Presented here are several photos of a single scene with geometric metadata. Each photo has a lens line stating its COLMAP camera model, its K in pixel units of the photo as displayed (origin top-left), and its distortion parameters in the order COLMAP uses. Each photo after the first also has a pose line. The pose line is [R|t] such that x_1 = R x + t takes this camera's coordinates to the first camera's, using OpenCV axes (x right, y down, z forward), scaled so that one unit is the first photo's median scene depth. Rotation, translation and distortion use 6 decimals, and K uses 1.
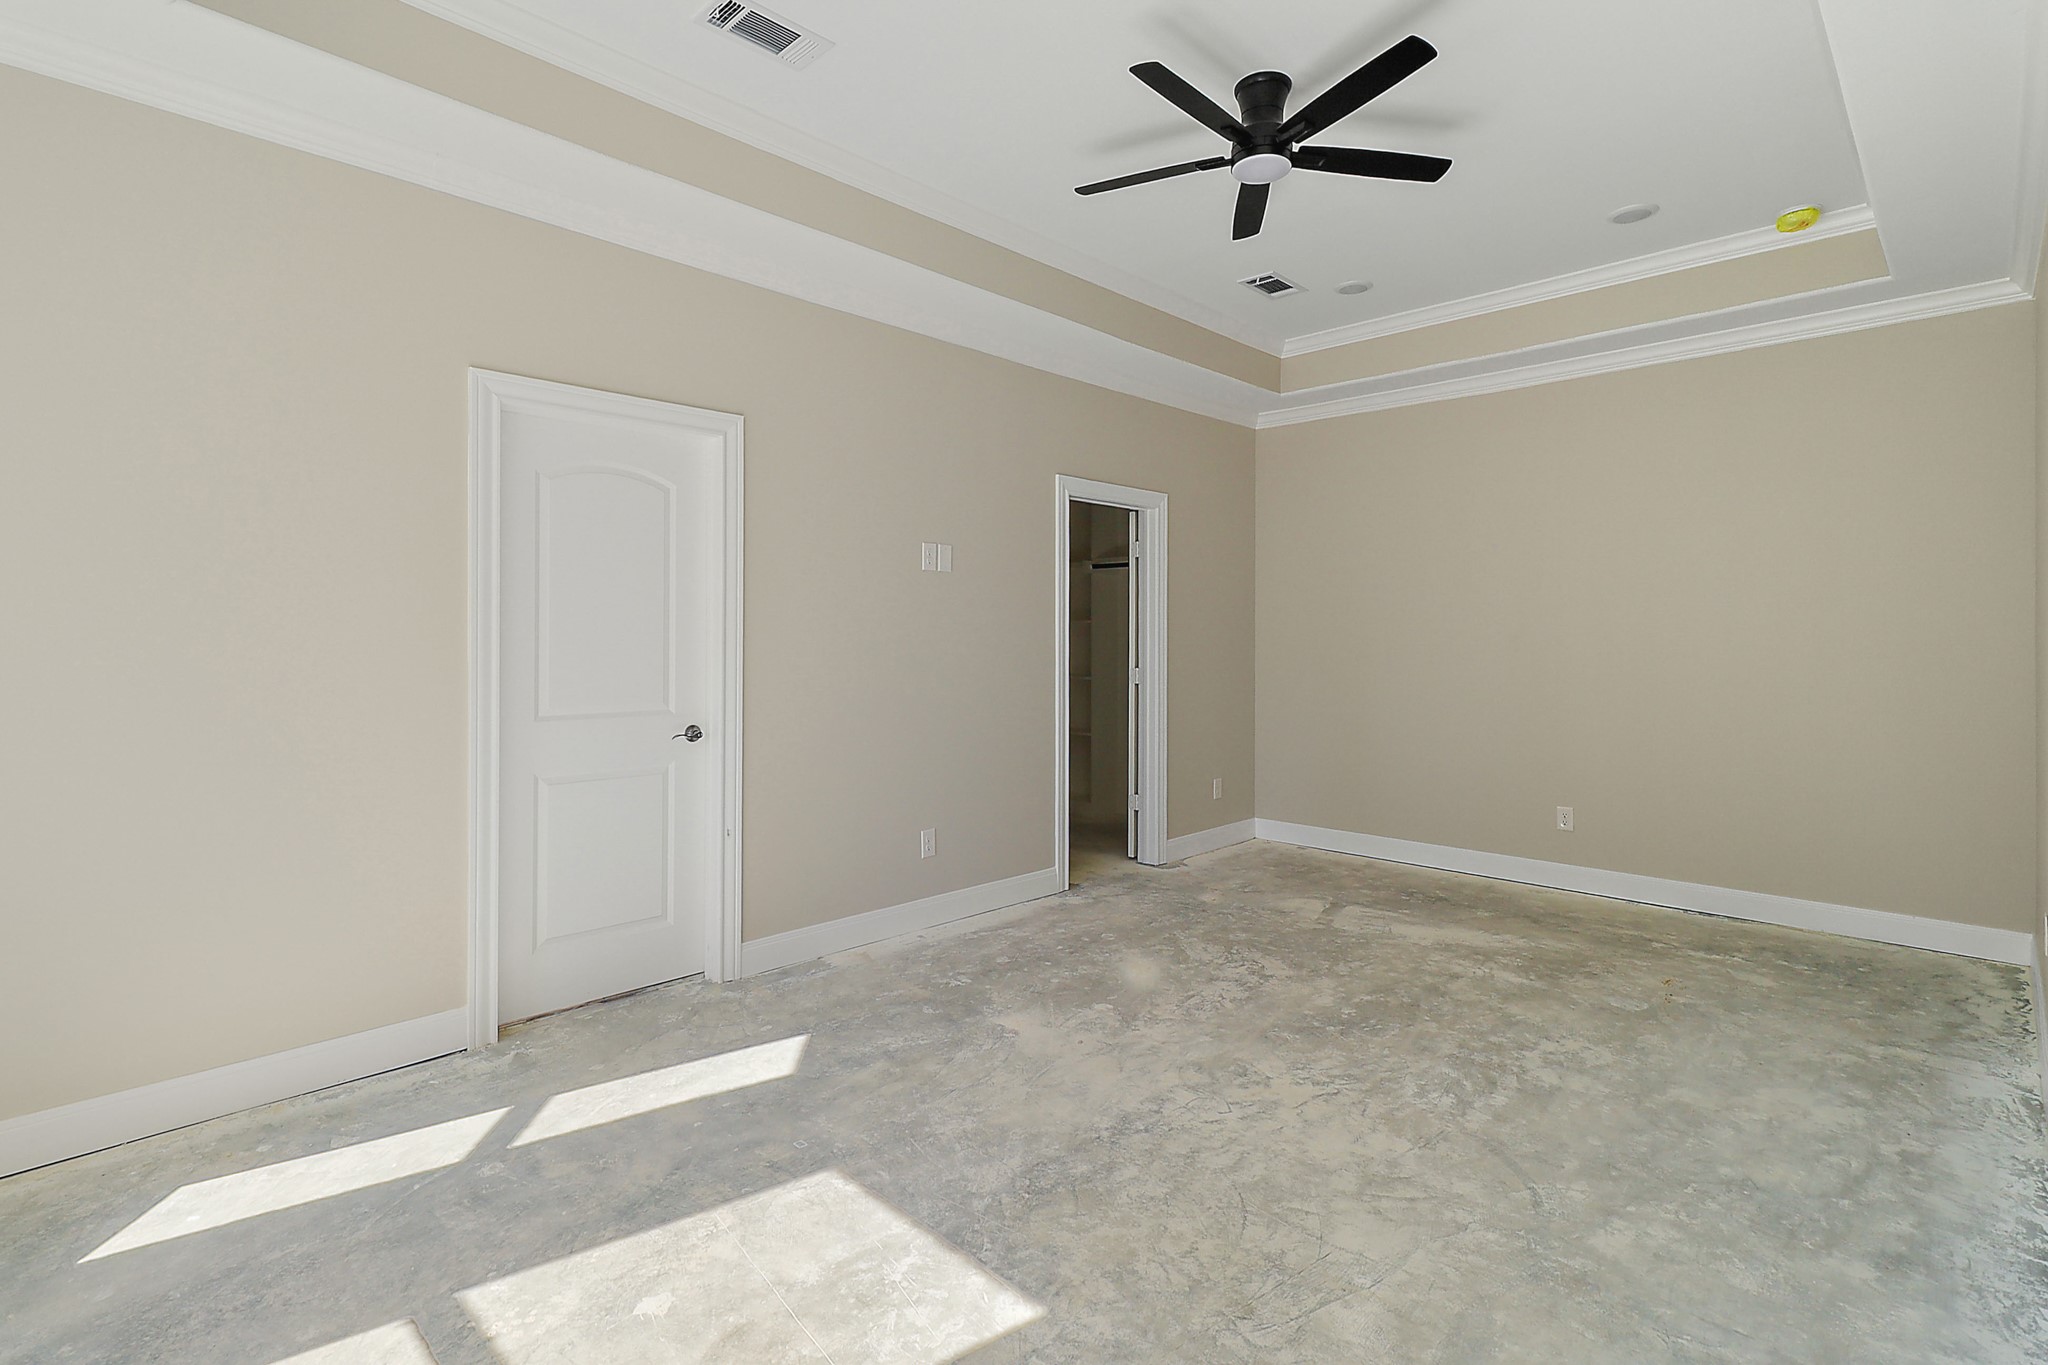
lens RADIAL K [[986.4, 0, 989.3], [0, 986.4, 642.1], [0, 0, 1]] dist [-0.012684, -0.001053]
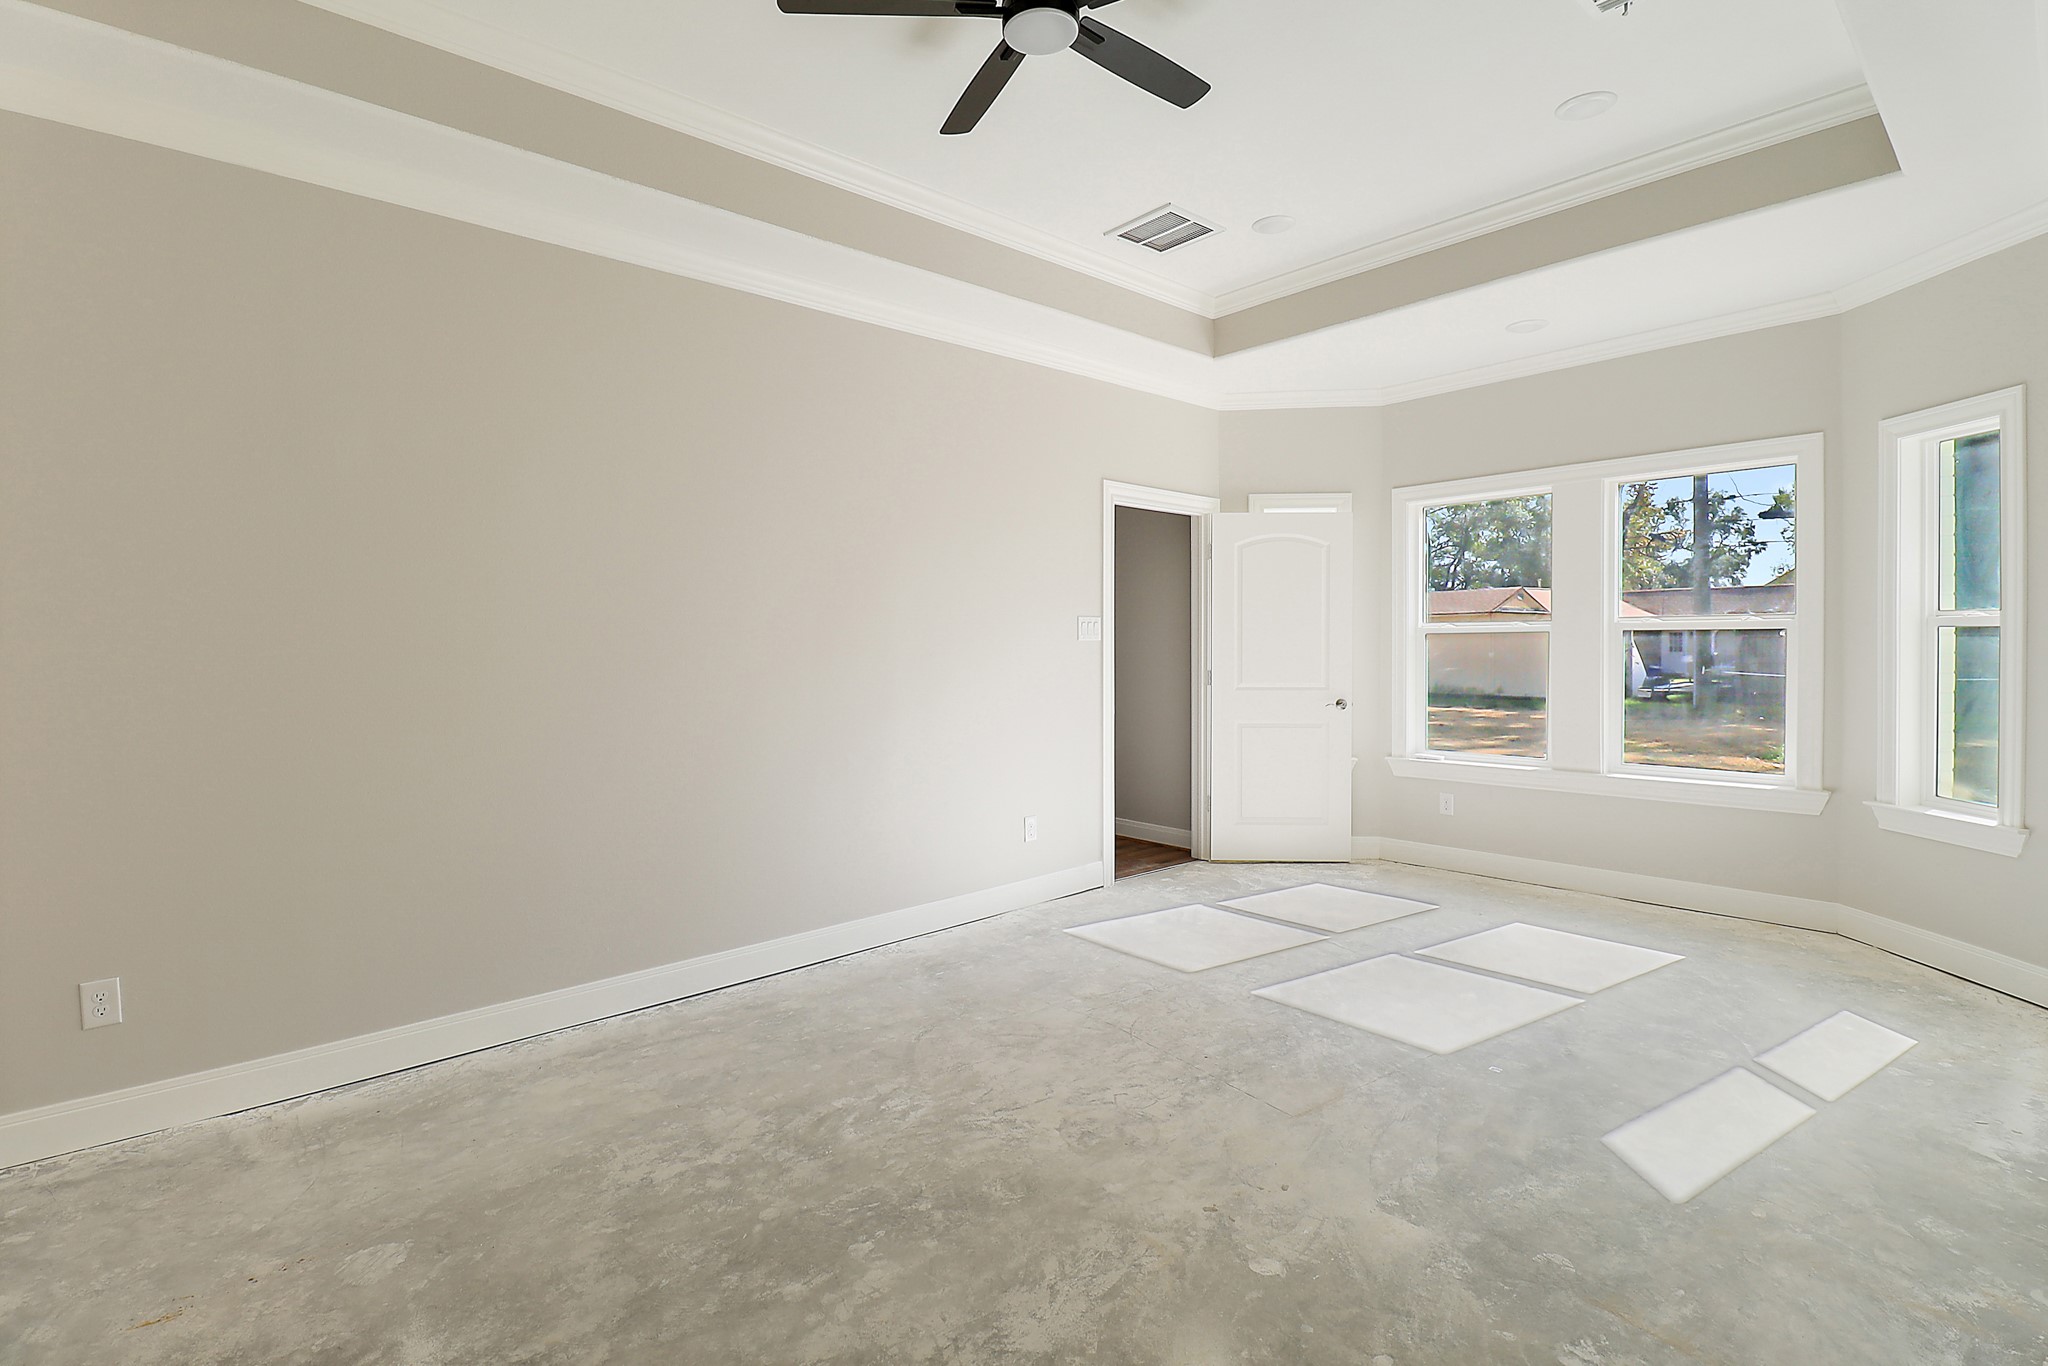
lens RADIAL K [[986.4, 0, 989.3], [0, 986.4, 642.6], [0, 0, 1]] dist [-0.012684, -0.001053]
pose [[-0.998026, 0.008707, 0.062201, 0.282652], [0.009193, 0.999929, 0.007526, -0.010687], [-0.062131, 0.008083, -0.998035, 1.867107]]
